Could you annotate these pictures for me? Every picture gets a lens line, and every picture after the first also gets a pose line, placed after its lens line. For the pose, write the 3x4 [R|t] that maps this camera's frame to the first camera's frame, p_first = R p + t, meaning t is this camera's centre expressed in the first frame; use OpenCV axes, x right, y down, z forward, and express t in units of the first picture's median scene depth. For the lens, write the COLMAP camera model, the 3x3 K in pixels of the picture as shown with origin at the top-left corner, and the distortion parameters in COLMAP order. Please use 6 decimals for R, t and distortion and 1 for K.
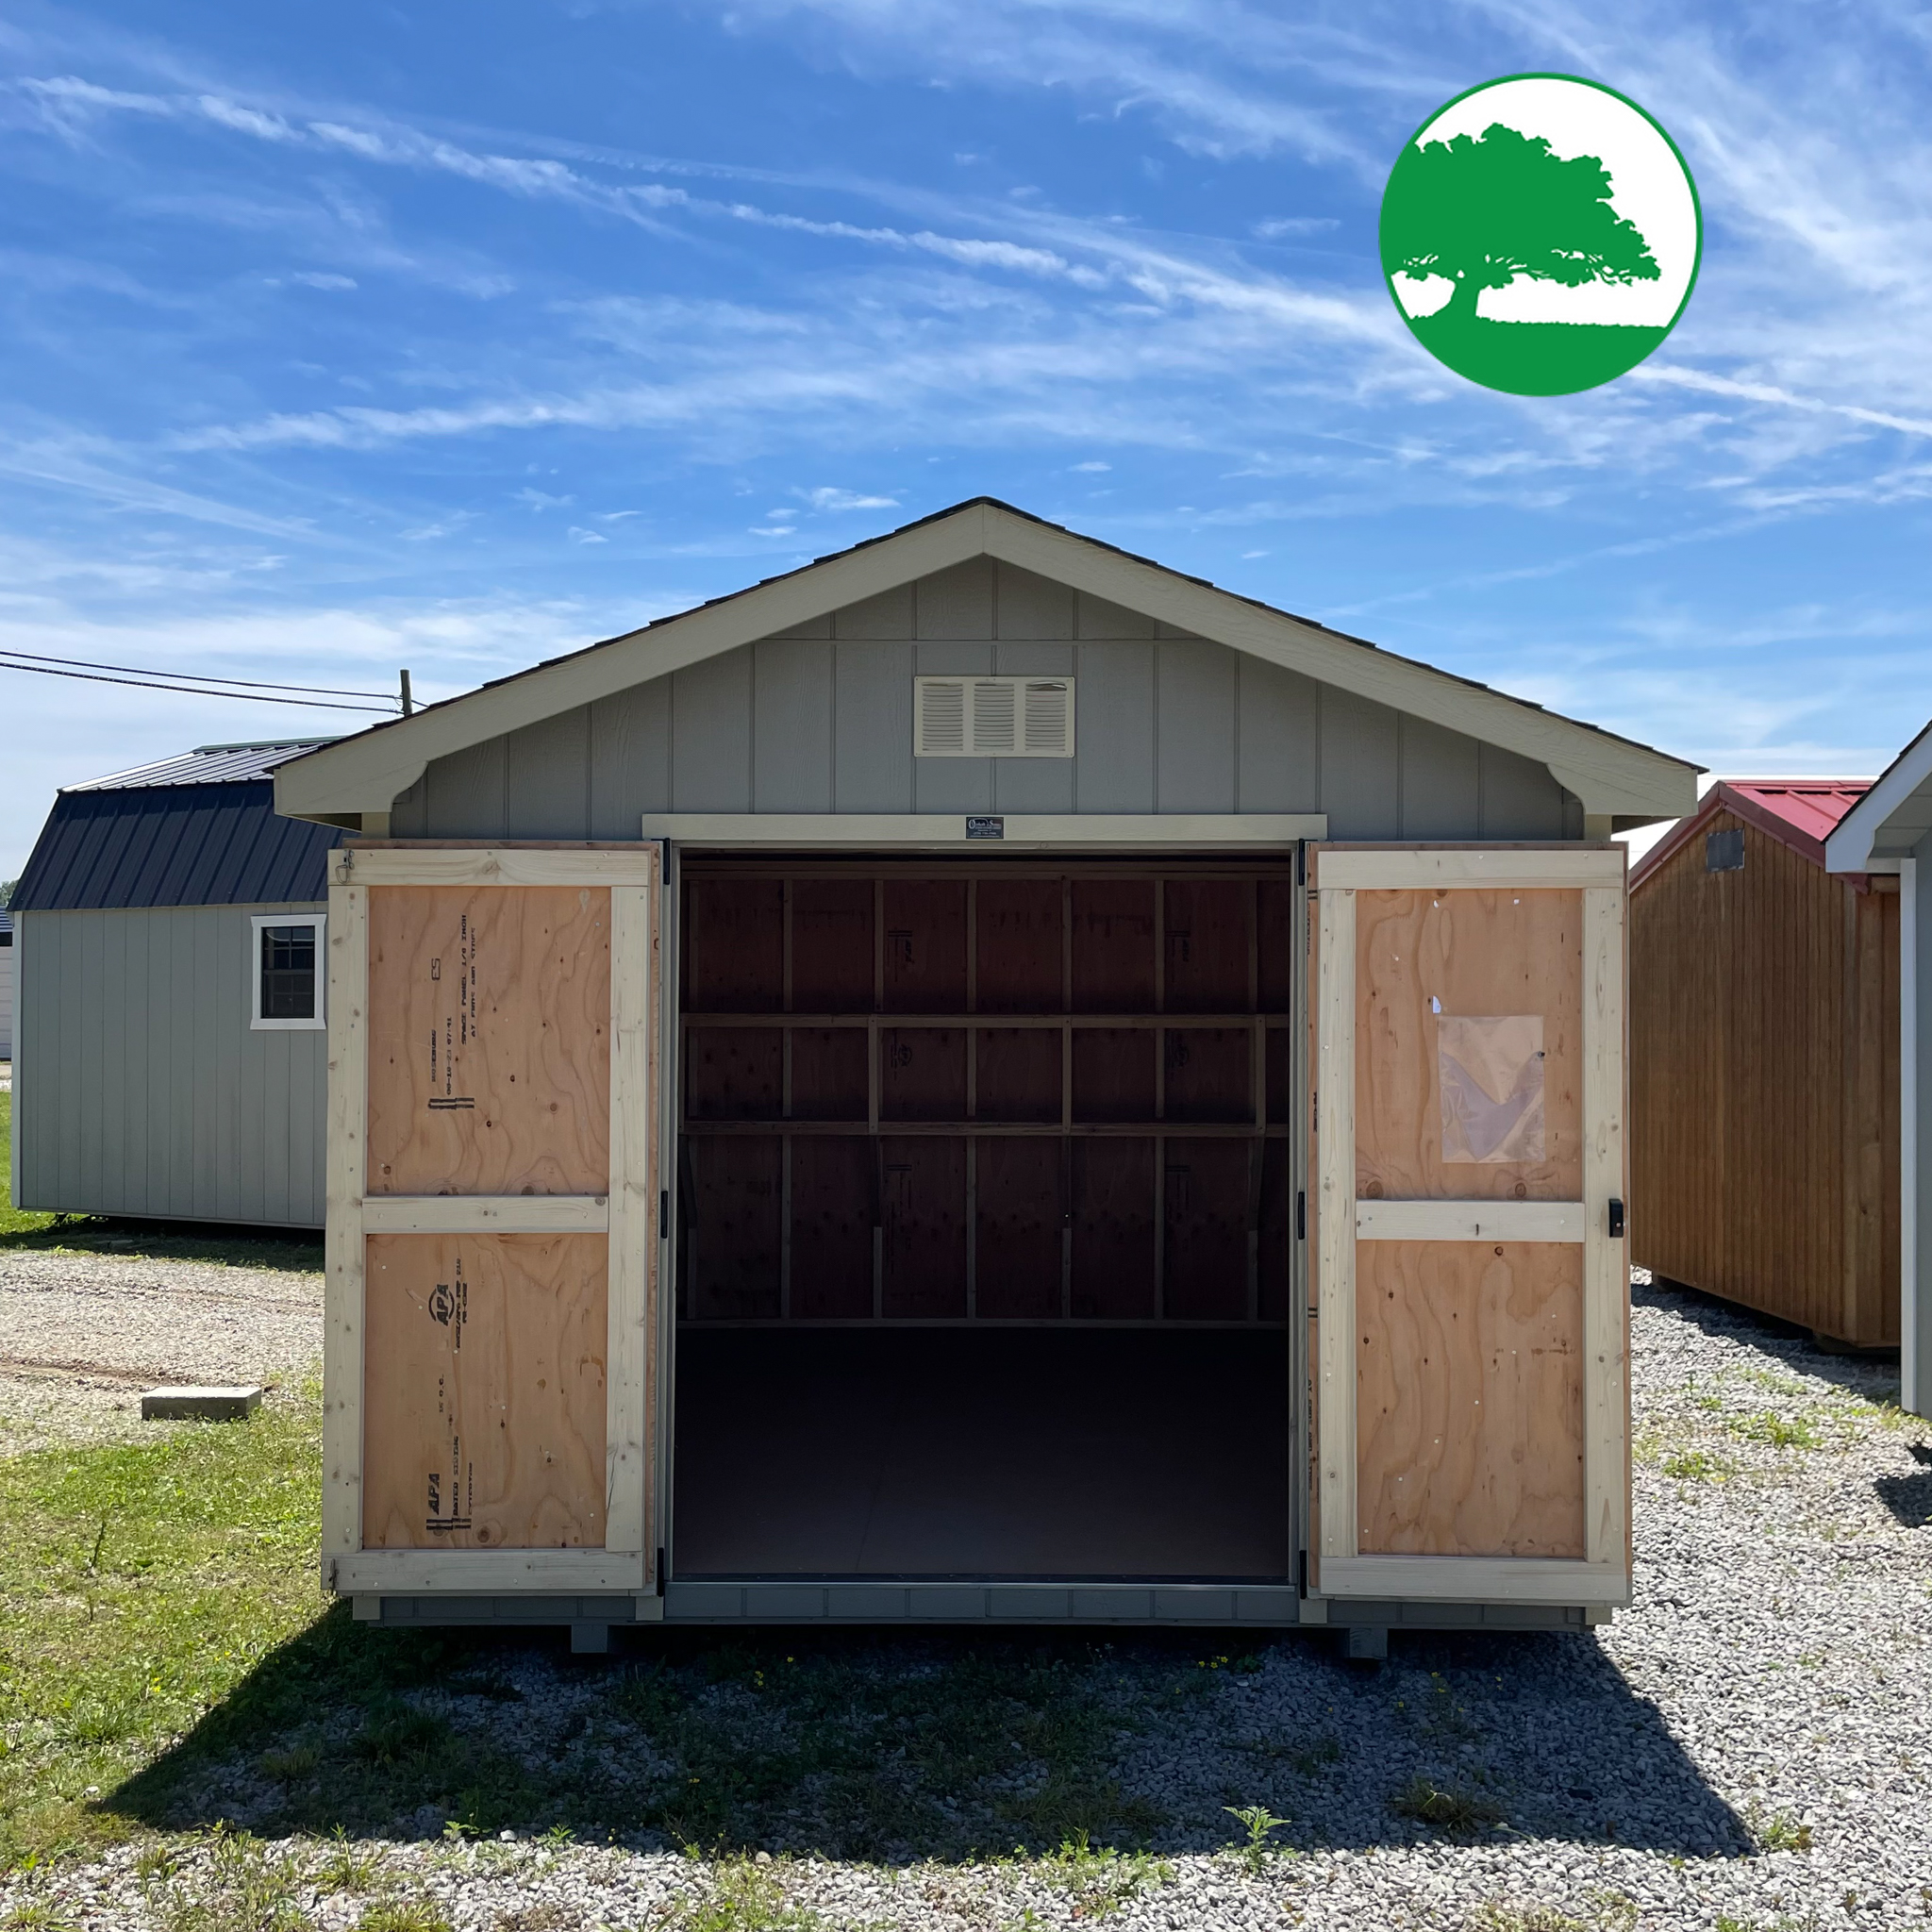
lens RADIAL K [[2101.5, 0, 956.1], [0, 2101.5, 969.3], [0, 0, 1]] dist [0.123128, -0.120220]
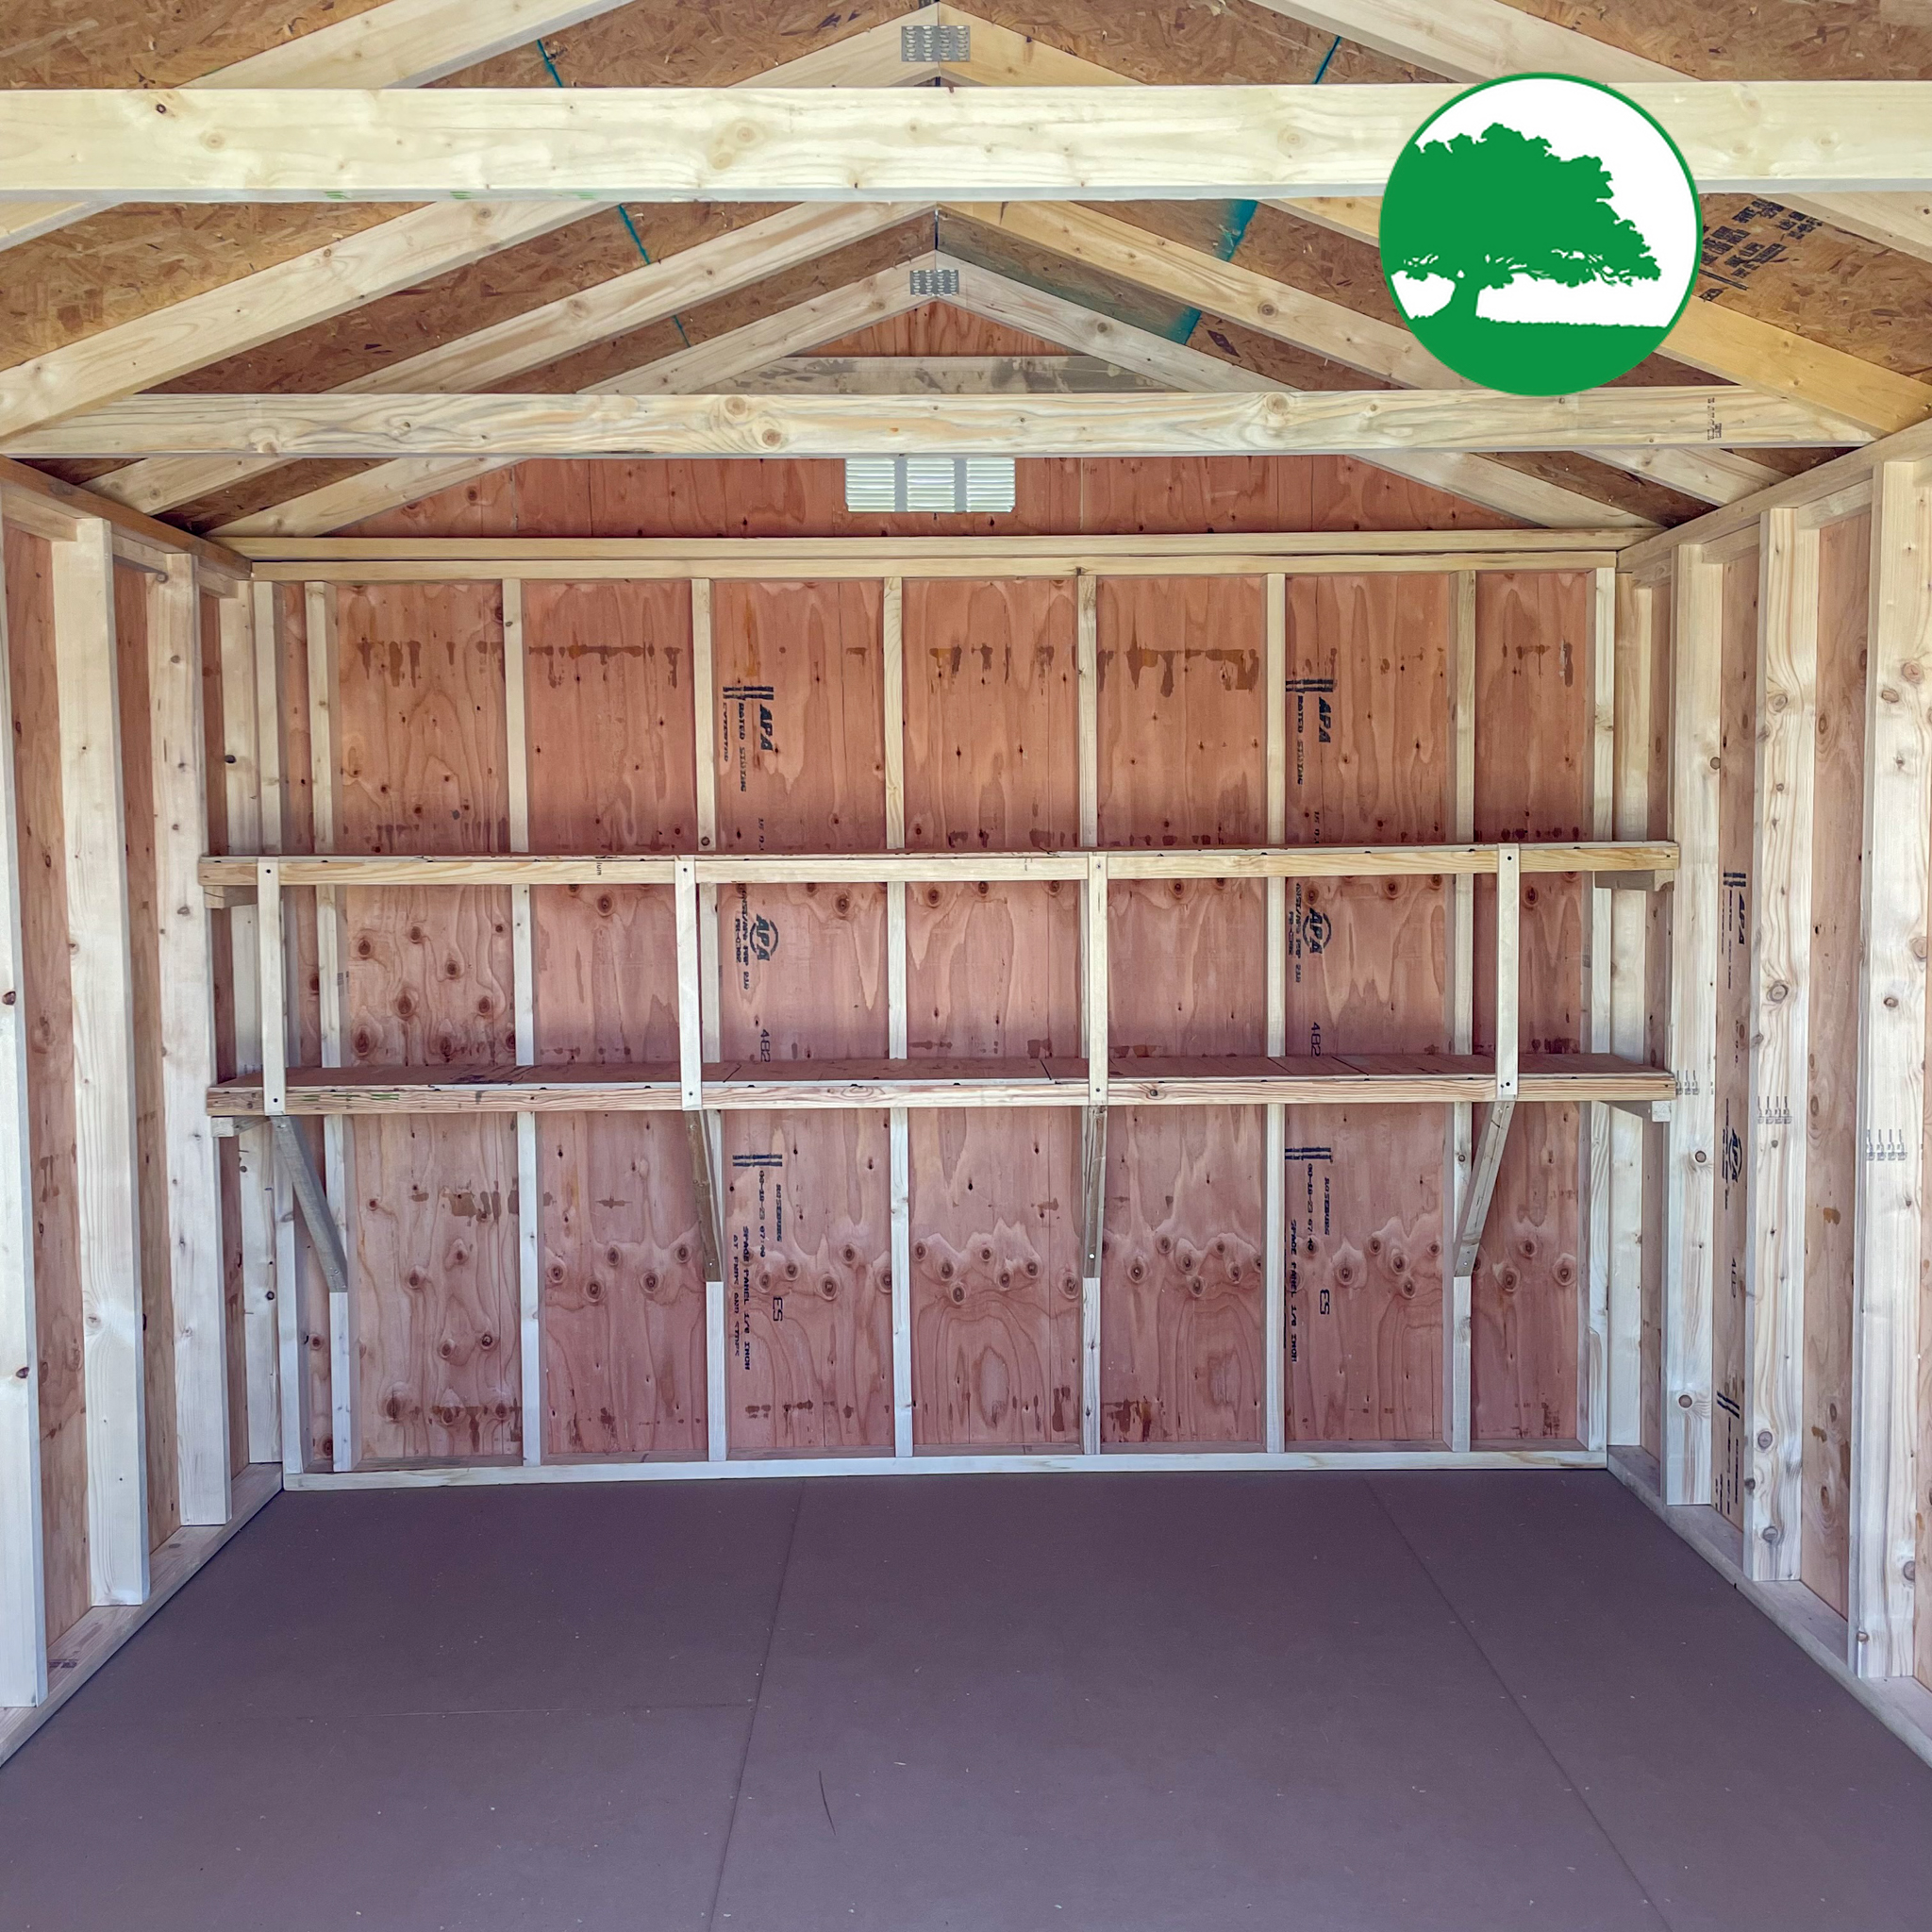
lens RADIAL K [[2101.5, 0, 956.1], [0, 2101.5, 969.3], [0, 0, 1]] dist [0.123128, -0.120220]
pose [[0.999355, -0.015216, 0.032538, 0.005106], [0.012879, 0.997403, 0.070866, 0.013495], [-0.033532, -0.070401, 0.996955, 0.504870]]
